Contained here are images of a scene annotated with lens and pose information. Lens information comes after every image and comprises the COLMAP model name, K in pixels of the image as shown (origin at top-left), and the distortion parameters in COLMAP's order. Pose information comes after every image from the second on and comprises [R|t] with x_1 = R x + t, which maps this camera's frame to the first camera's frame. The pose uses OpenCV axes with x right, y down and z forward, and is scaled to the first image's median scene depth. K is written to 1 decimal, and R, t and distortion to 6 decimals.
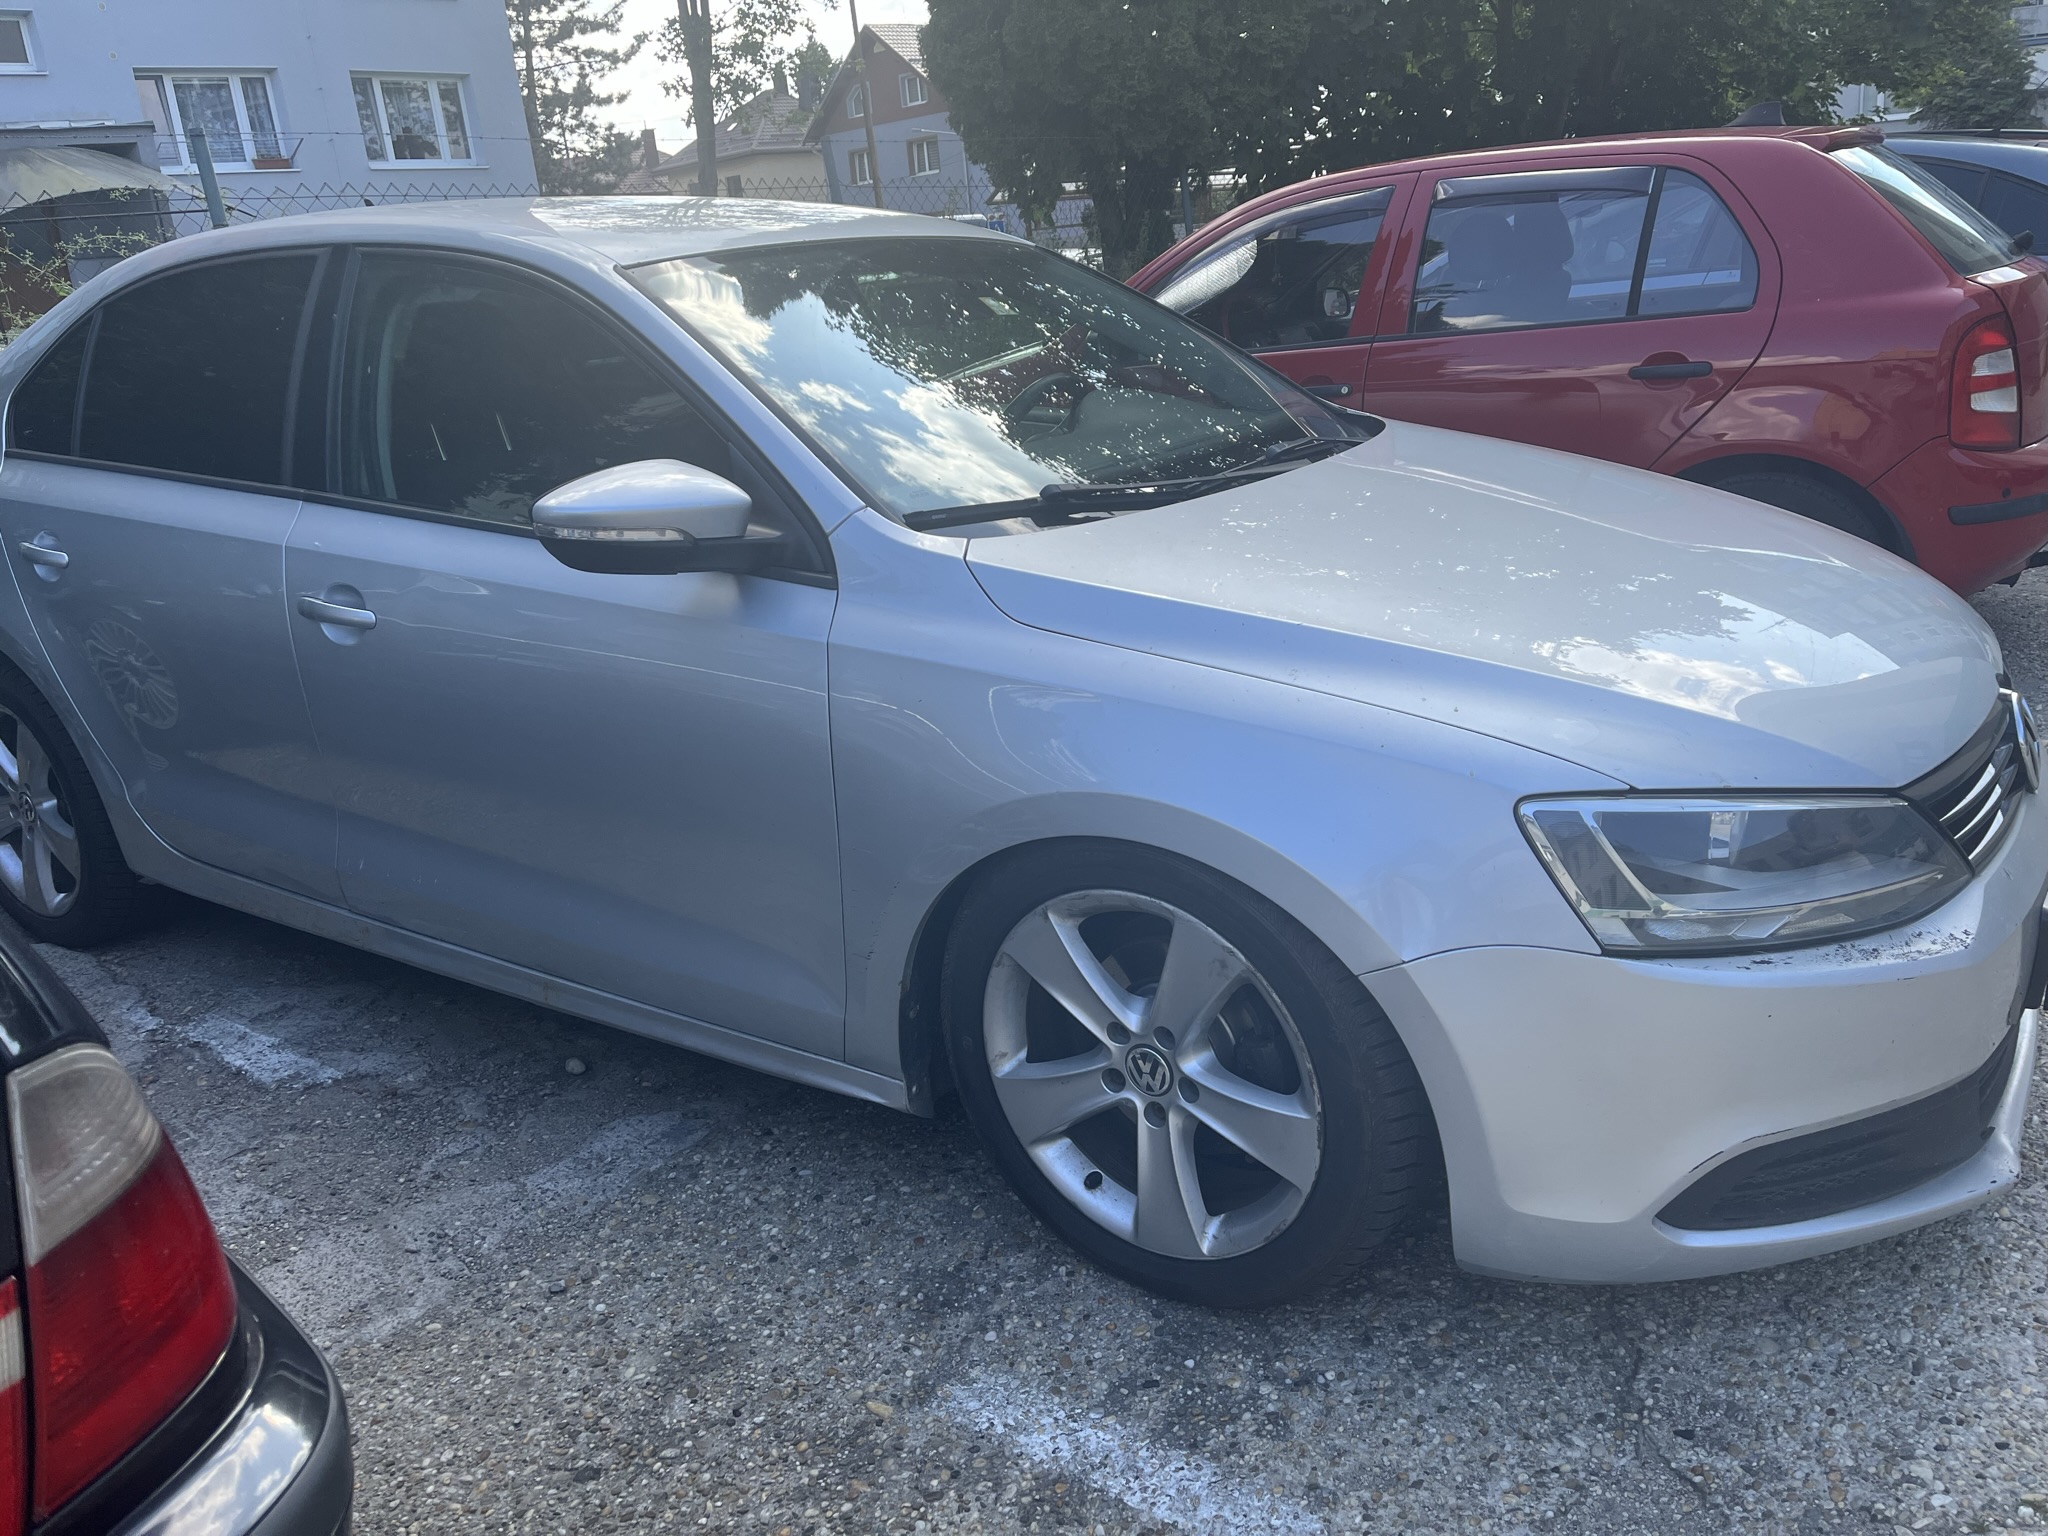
lens RADIAL K [[1574.2, 0, 1019.4], [0, 1574.2, 780.4], [0, 0, 1]] dist [0.013189, -0.010233]
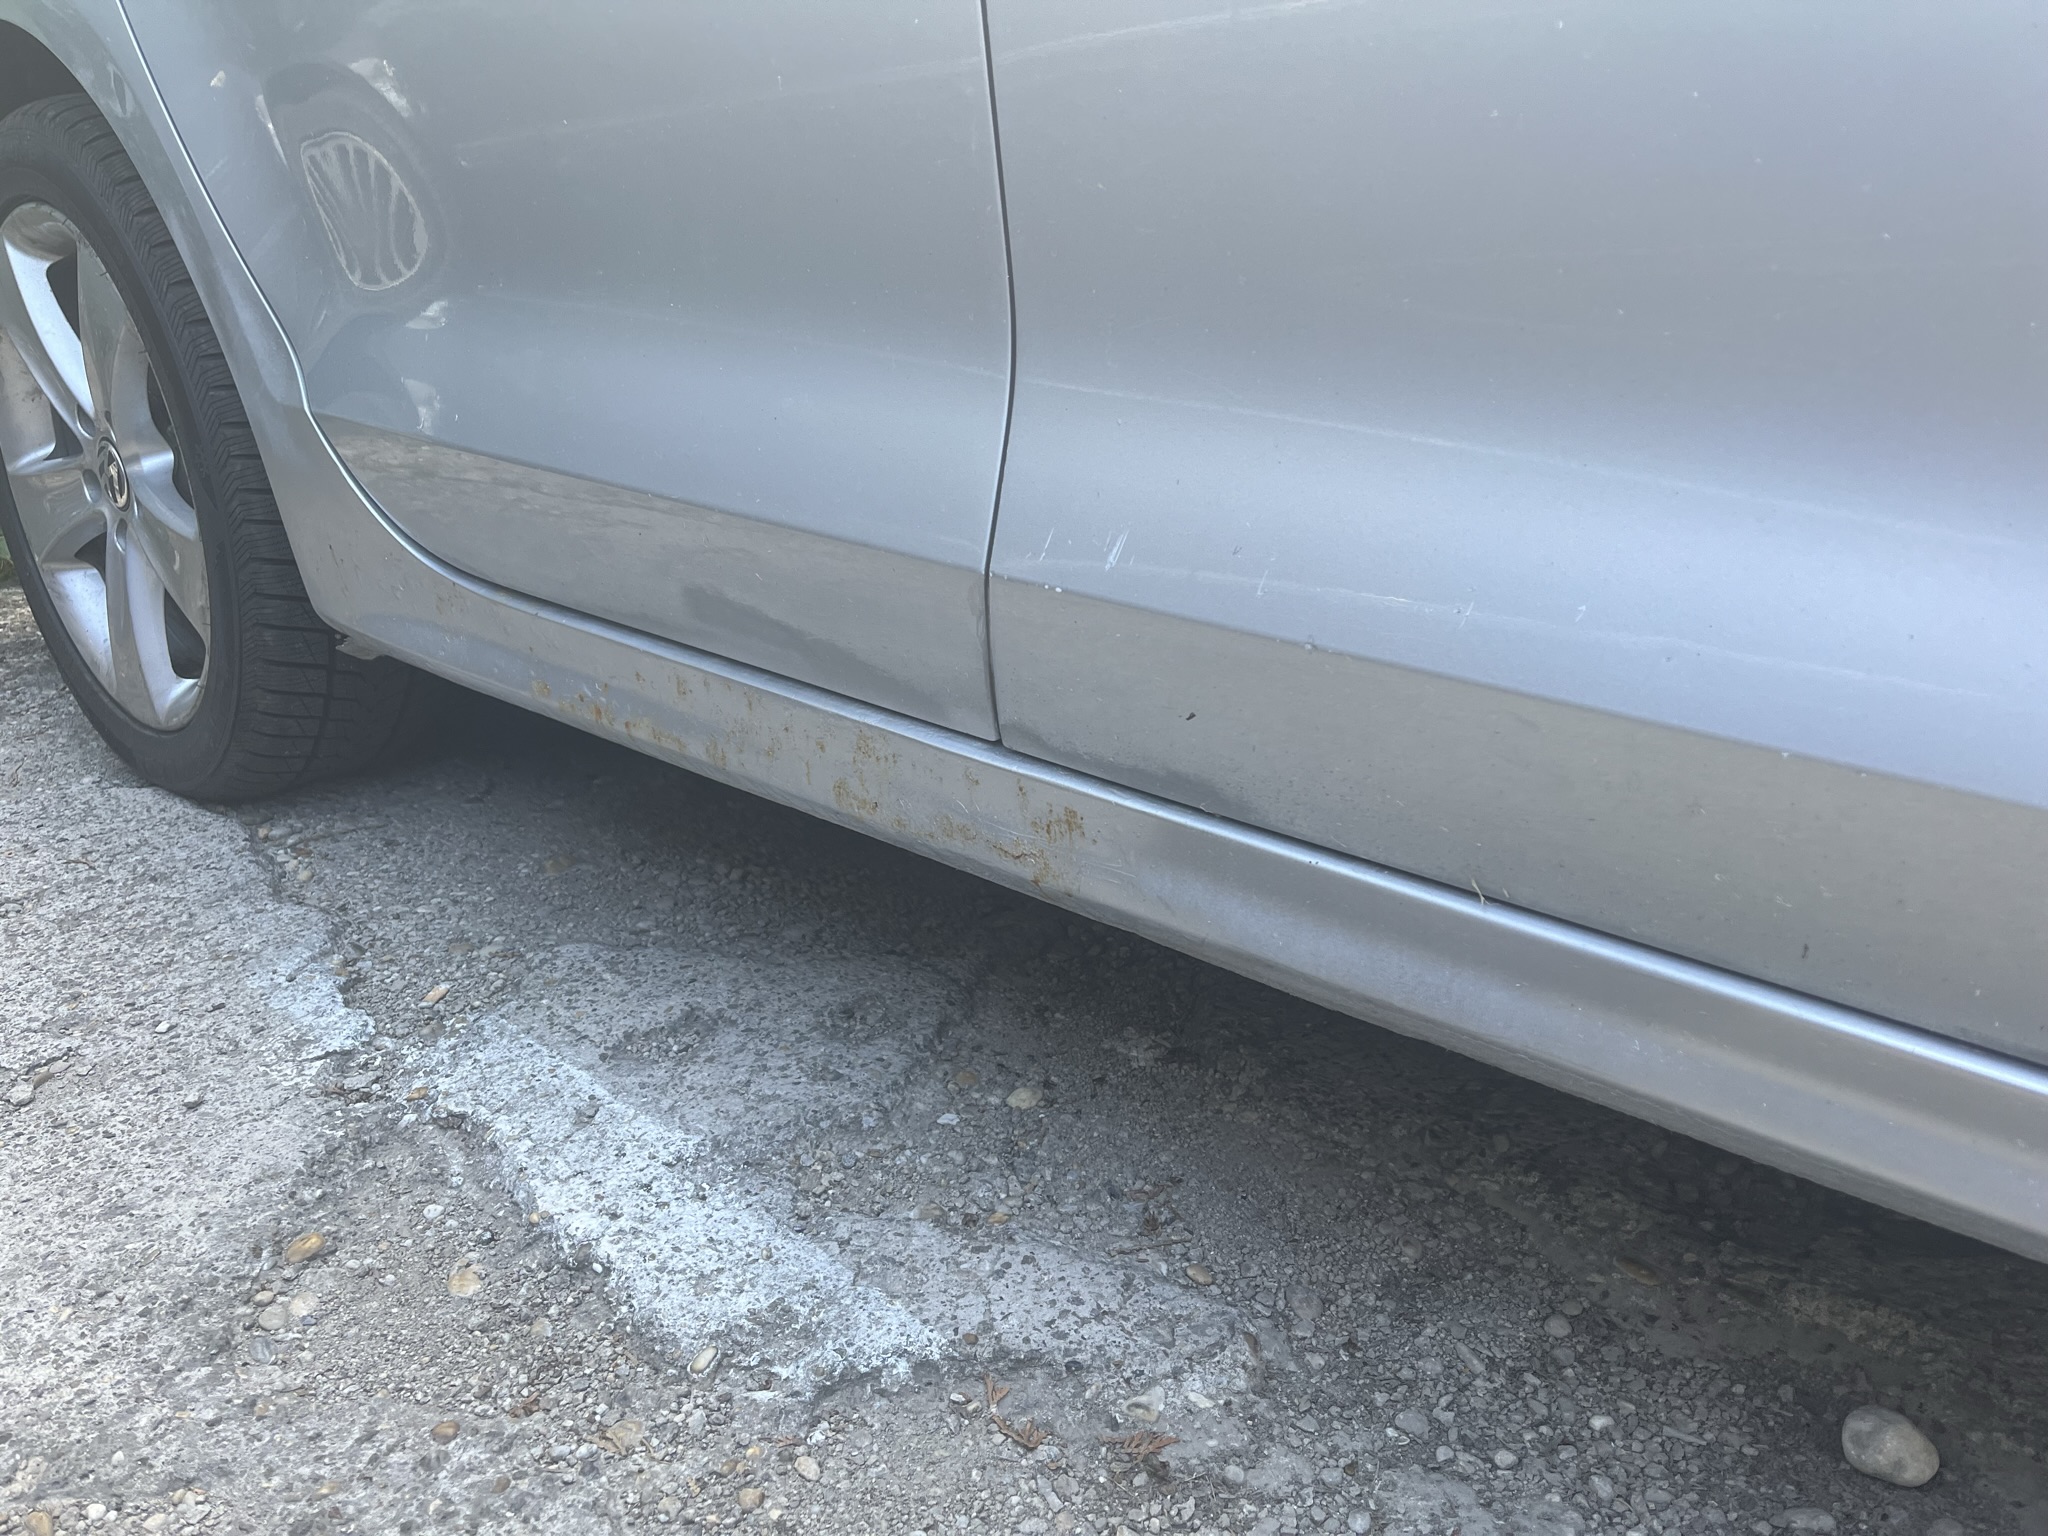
lens RADIAL K [[1574.2, 0, 1028.6], [0, 1574.2, 758.8], [0, 0, 1]] dist [0.013189, -0.010233]
pose [[0.988368, 0.071060, -0.134461, -0.351521], [-0.064627, 0.996573, 0.051624, 0.063034], [0.137669, -0.042333, 0.989573, 0.669764]]
